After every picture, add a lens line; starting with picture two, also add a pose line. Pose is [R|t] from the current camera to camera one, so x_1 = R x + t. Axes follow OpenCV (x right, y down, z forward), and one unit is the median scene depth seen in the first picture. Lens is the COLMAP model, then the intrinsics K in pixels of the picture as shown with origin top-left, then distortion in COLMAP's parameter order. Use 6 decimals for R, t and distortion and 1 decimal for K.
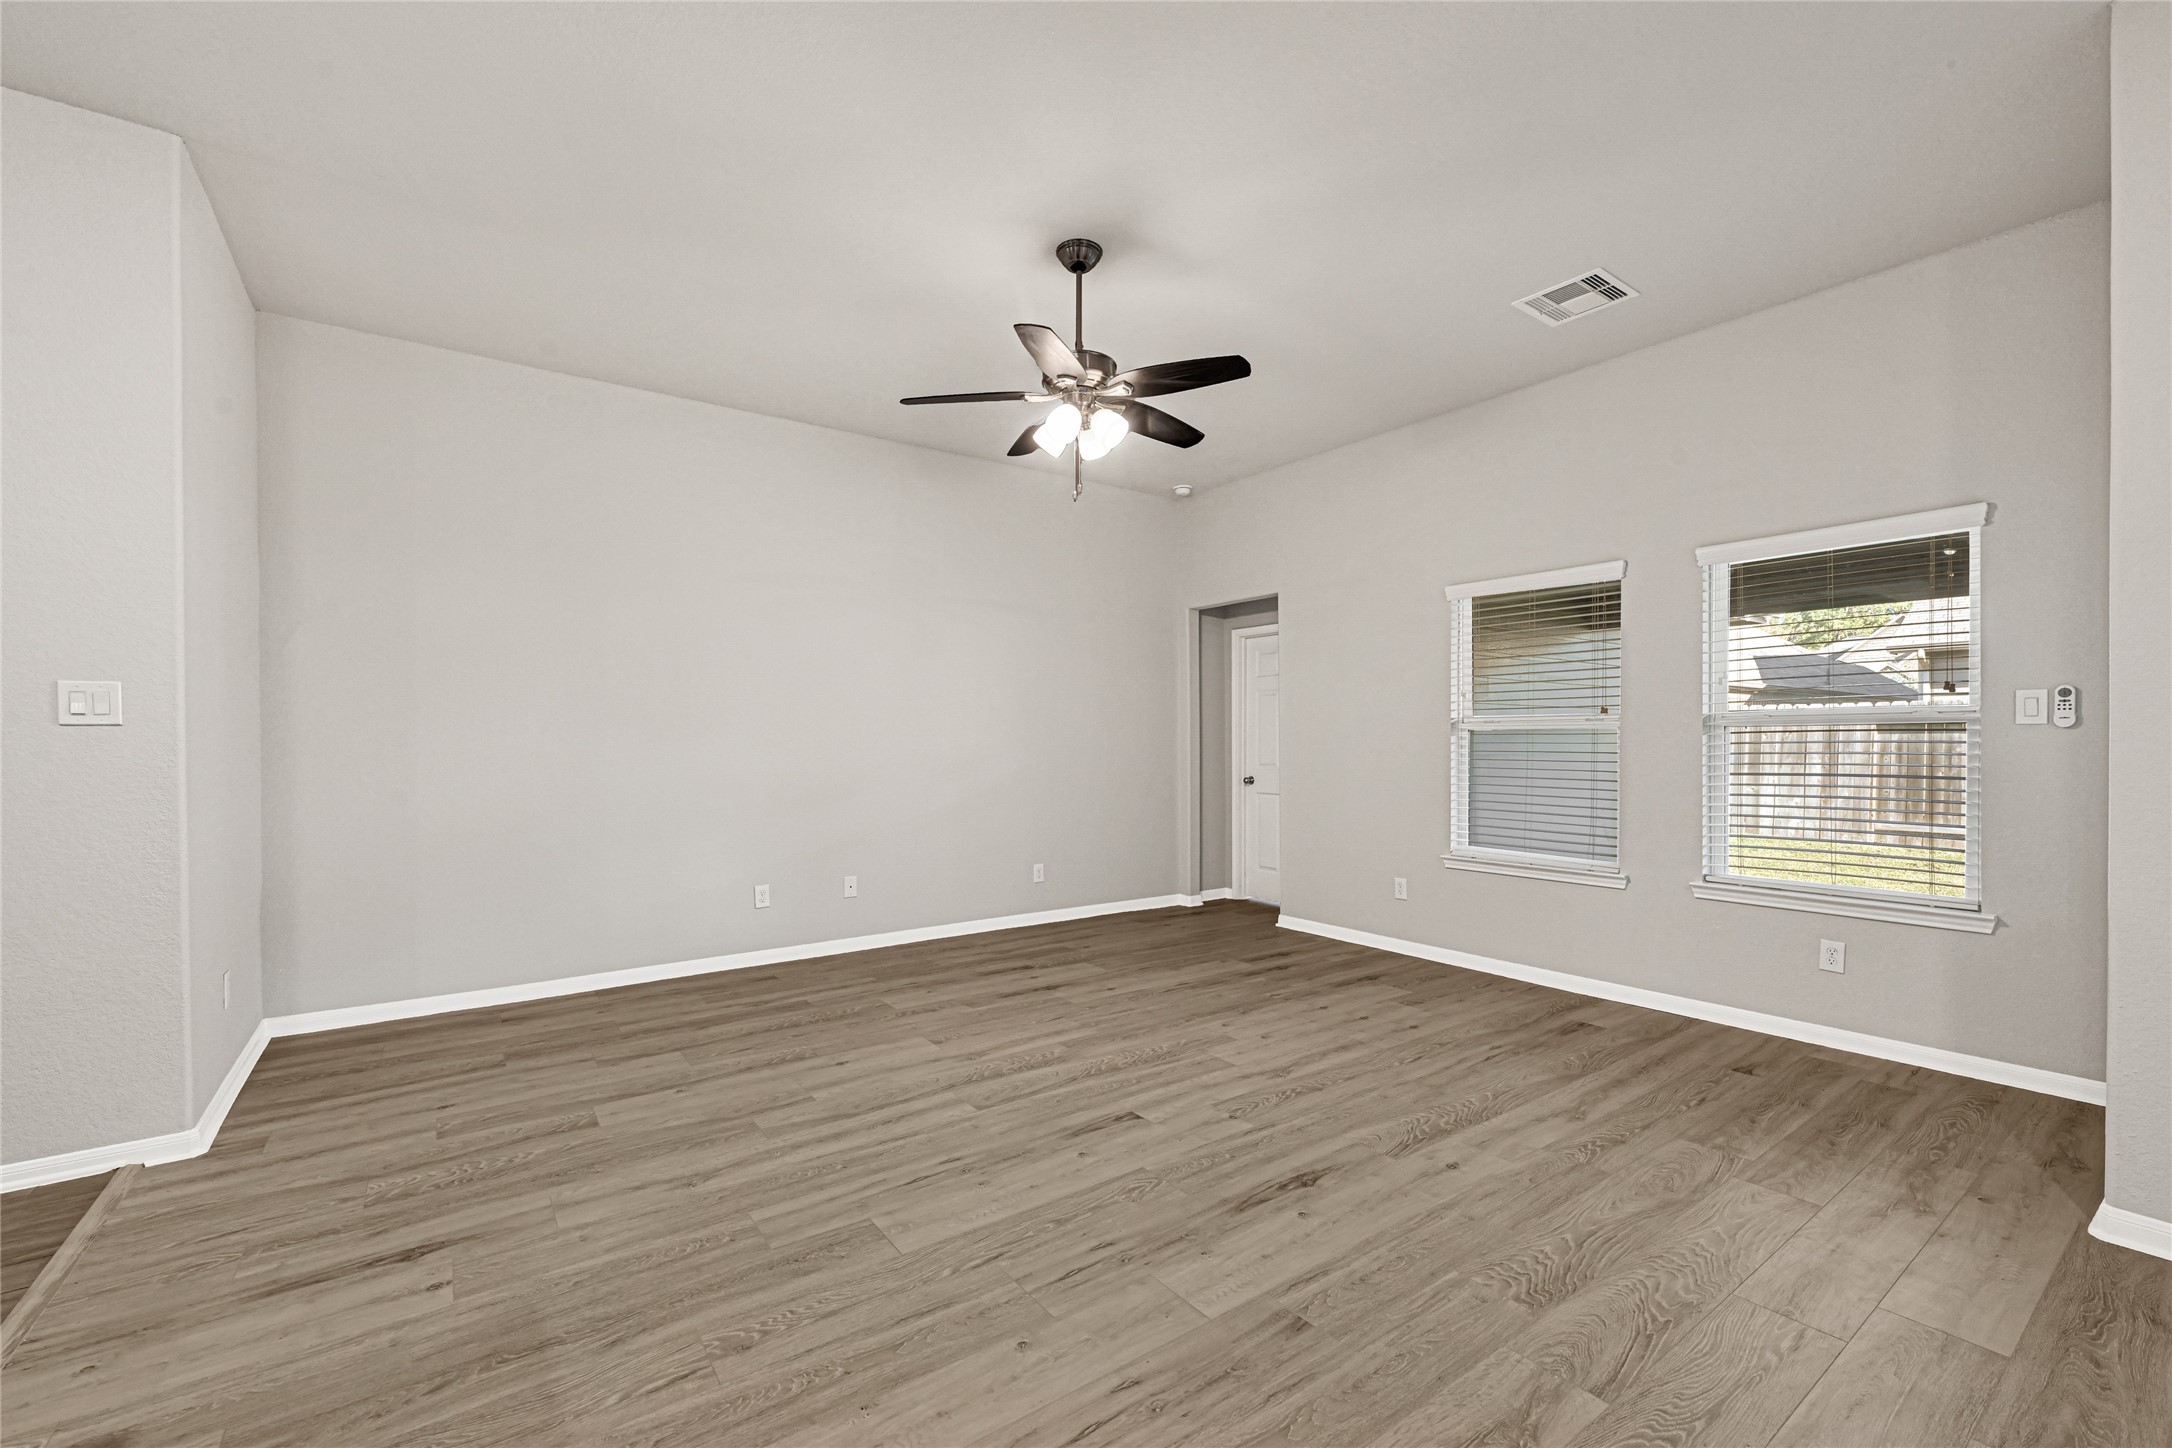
lens RADIAL K [[897.5, 0, 1086.9], [0, 897.5, 744.2], [0, 0, 1]] dist [0.001483, 0.000020]
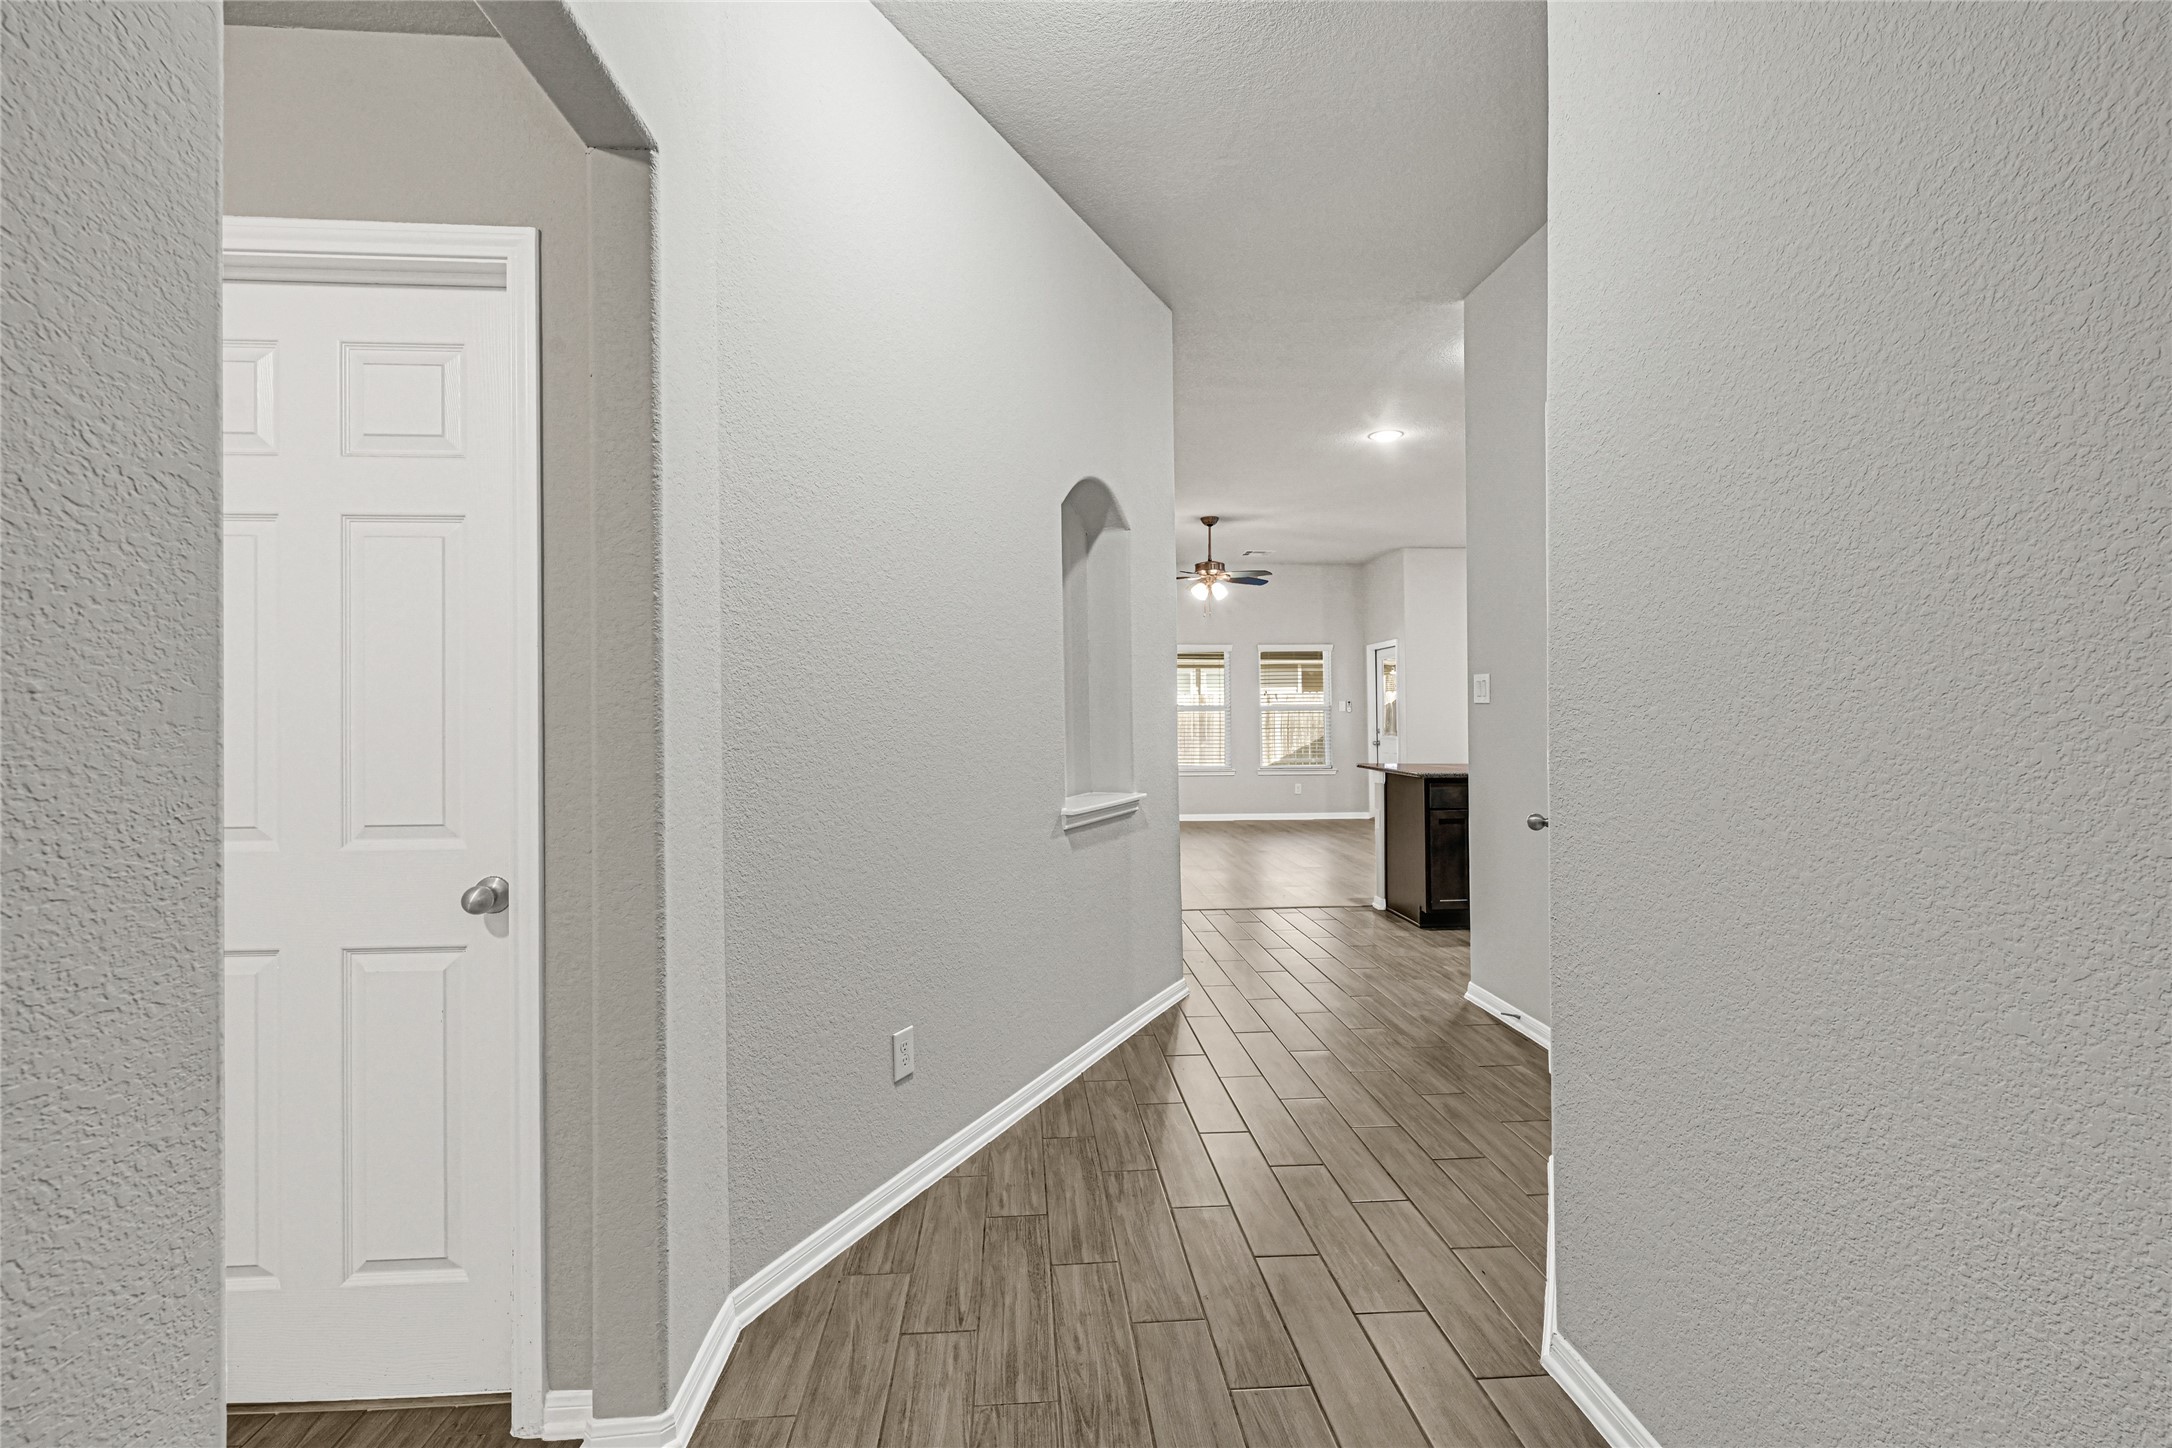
lens RADIAL K [[997.0, 0, 1086.0], [0, 997.0, 724.0], [0, 0, 1]] dist [0.000582, 0.000096]
pose [[0.529775, 0.002617, 0.848134, -2.548384], [0.003746, 0.999978, -0.005425, 0.039427], [-0.848130, 0.006052, 0.529753, -0.166955]]
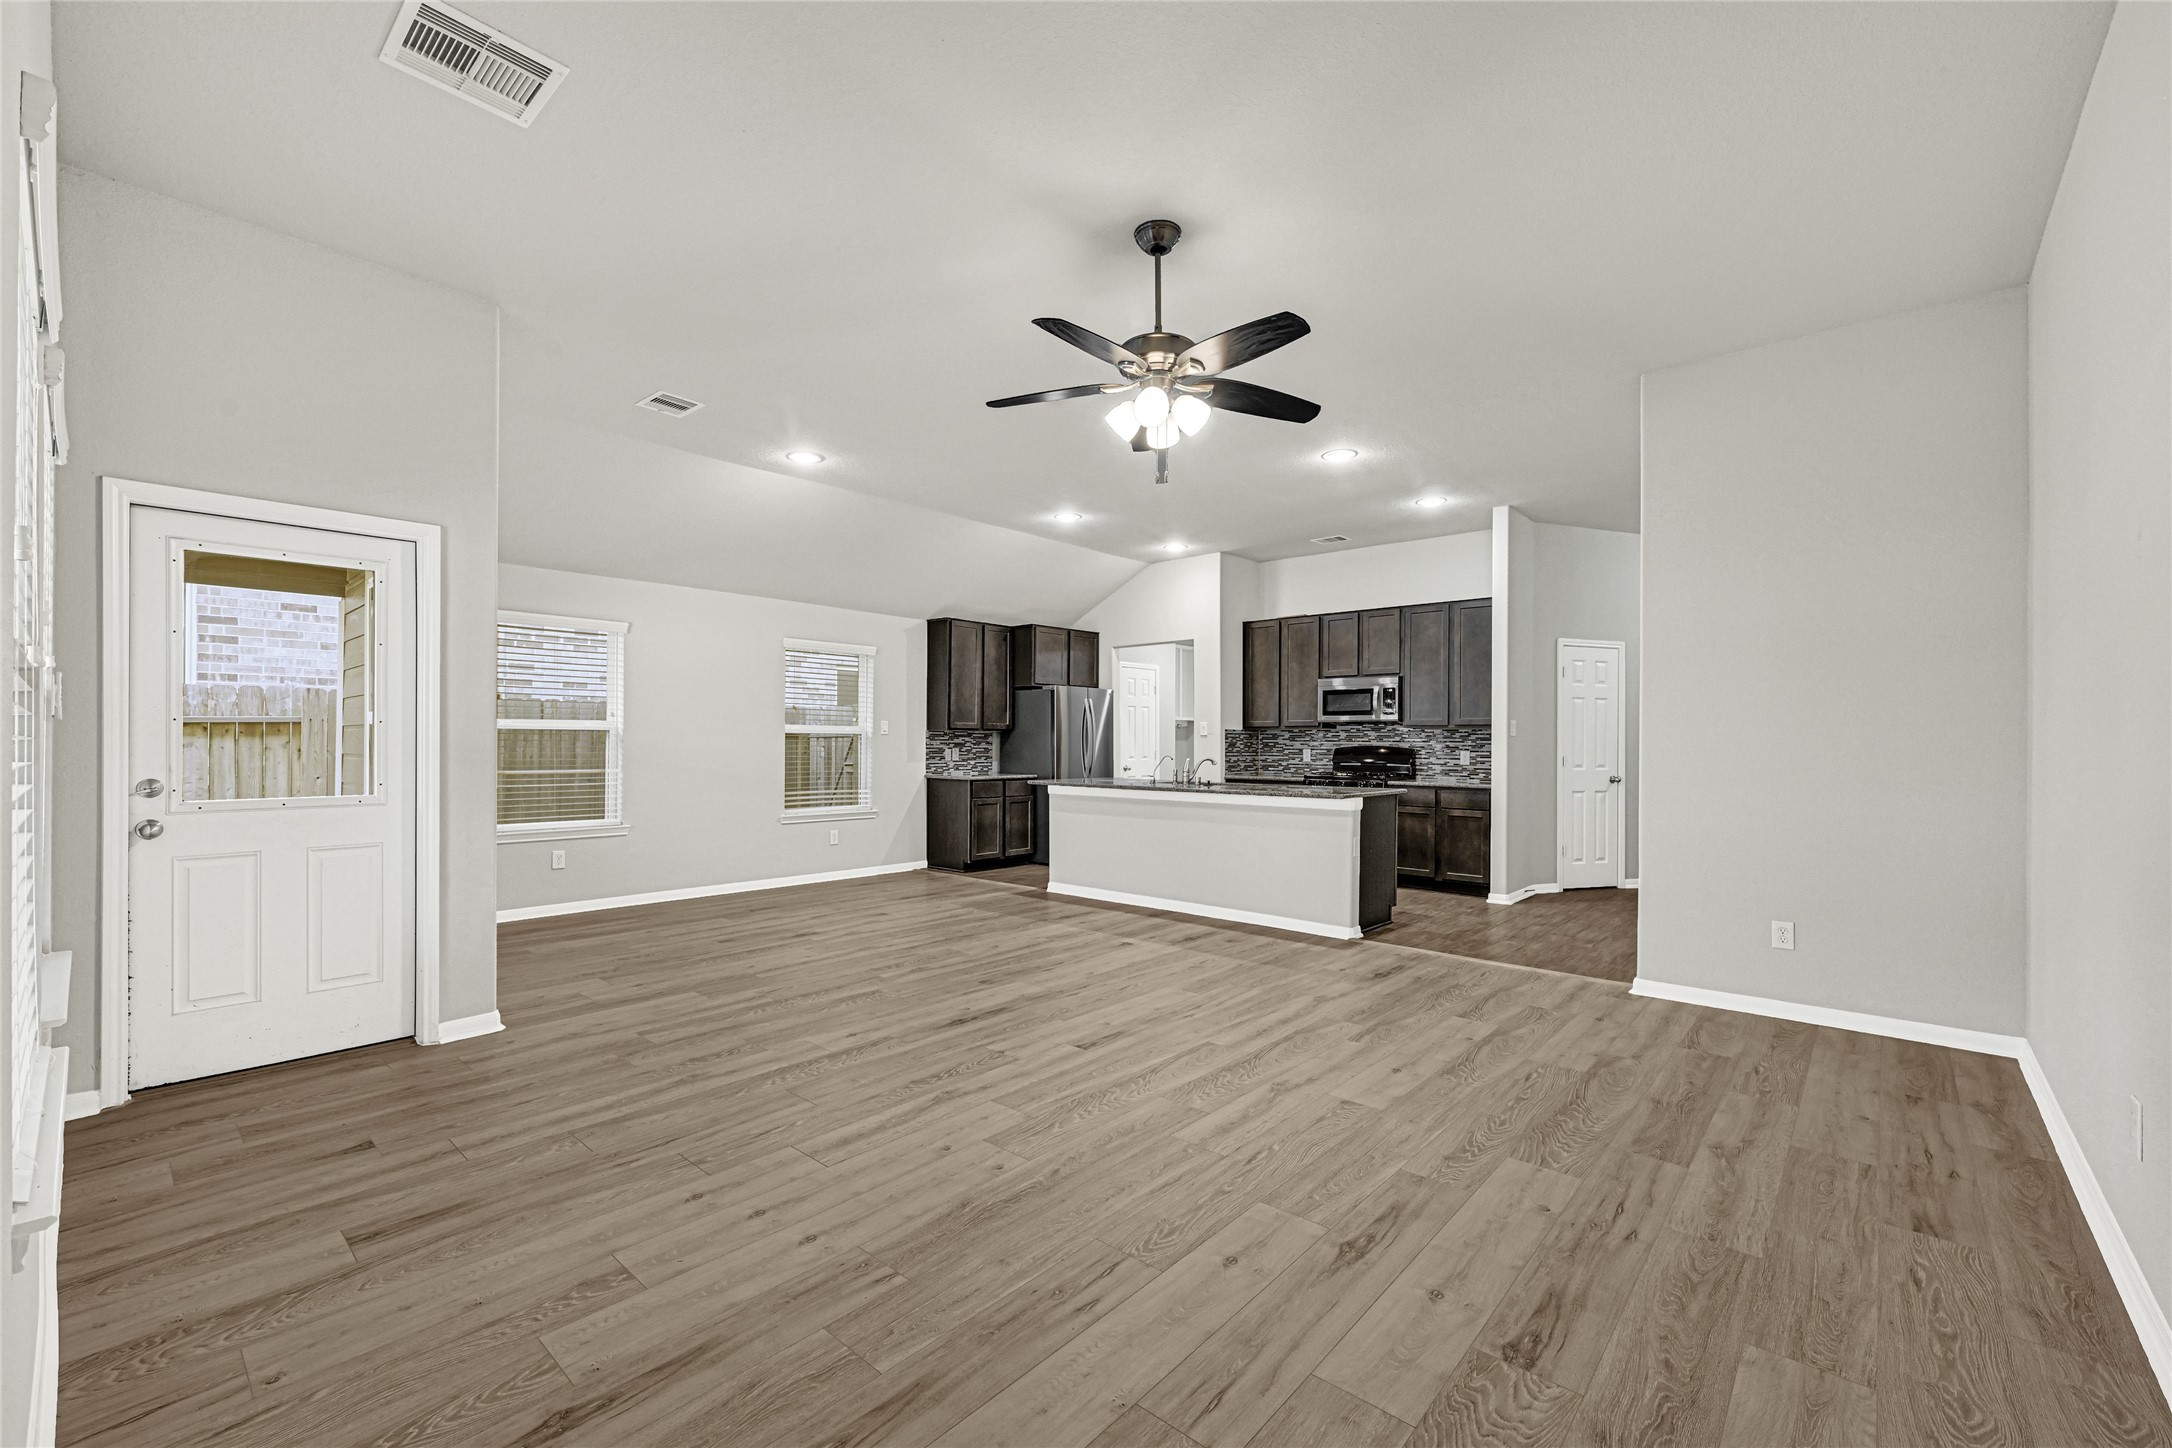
lens RADIAL K [[889.4, 0, 1083.9], [0, 889.4, 728.5], [0, 0, 1]] dist [0.000423, 0.000169]
pose [[-0.977659, -0.005766, -0.210117, 0.270674], [-0.003232, 0.999918, -0.012400, -0.002612], [0.210171, -0.011444, -0.977598, 1.931798]]
